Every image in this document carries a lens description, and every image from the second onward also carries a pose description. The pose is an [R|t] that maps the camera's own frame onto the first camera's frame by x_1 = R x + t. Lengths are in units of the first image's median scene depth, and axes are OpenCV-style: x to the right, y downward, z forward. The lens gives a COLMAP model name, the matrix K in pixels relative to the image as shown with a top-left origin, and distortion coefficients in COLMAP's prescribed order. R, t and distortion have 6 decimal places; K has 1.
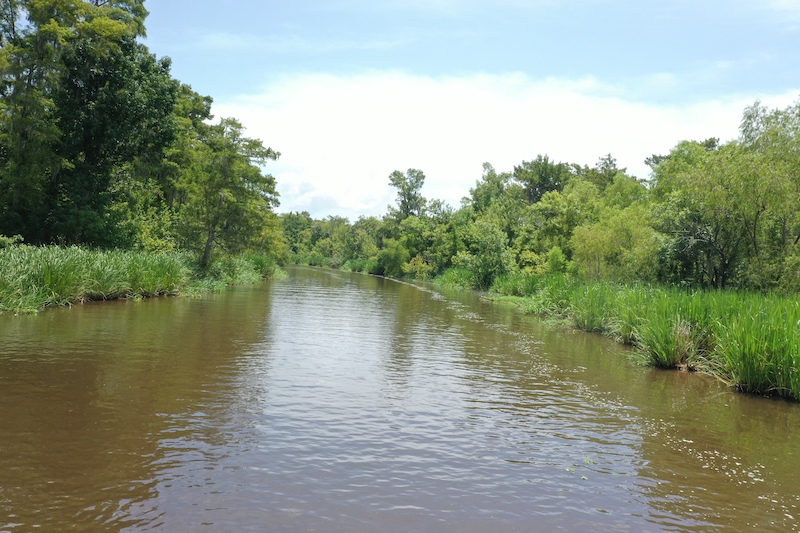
lens RADIAL K [[630.3, 0, 398.2], [0, 630.3, 268.0], [0, 0, 1]] dist [0.013983, 0.006566]
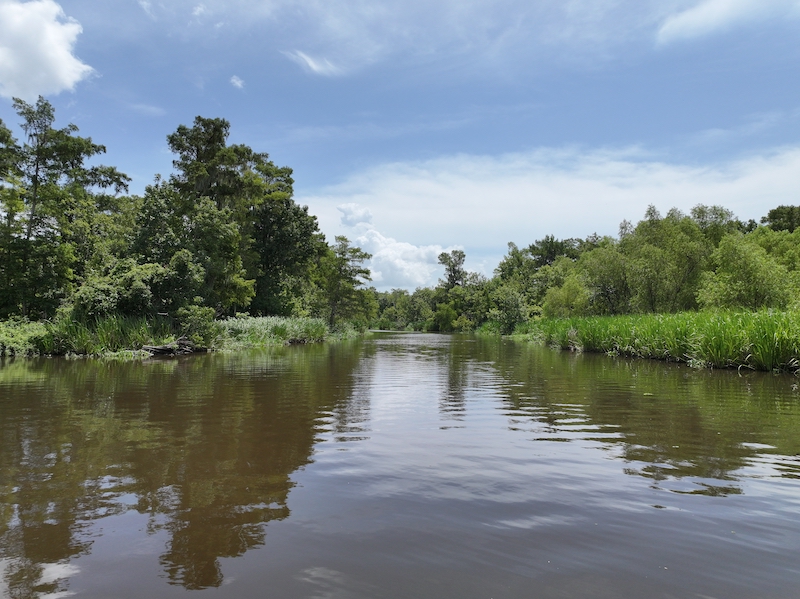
lens RADIAL K [[562.5, 0, 401.6], [0, 562.5, 301.1], [0, 0, 1]] dist [-0.004127, 0.021594]
pose [[0.994480, -0.063877, -0.083248, 0.002211], [0.059184, 0.996579, -0.057679, 0.014108], [0.086647, 0.052434, 0.994858, -0.229593]]
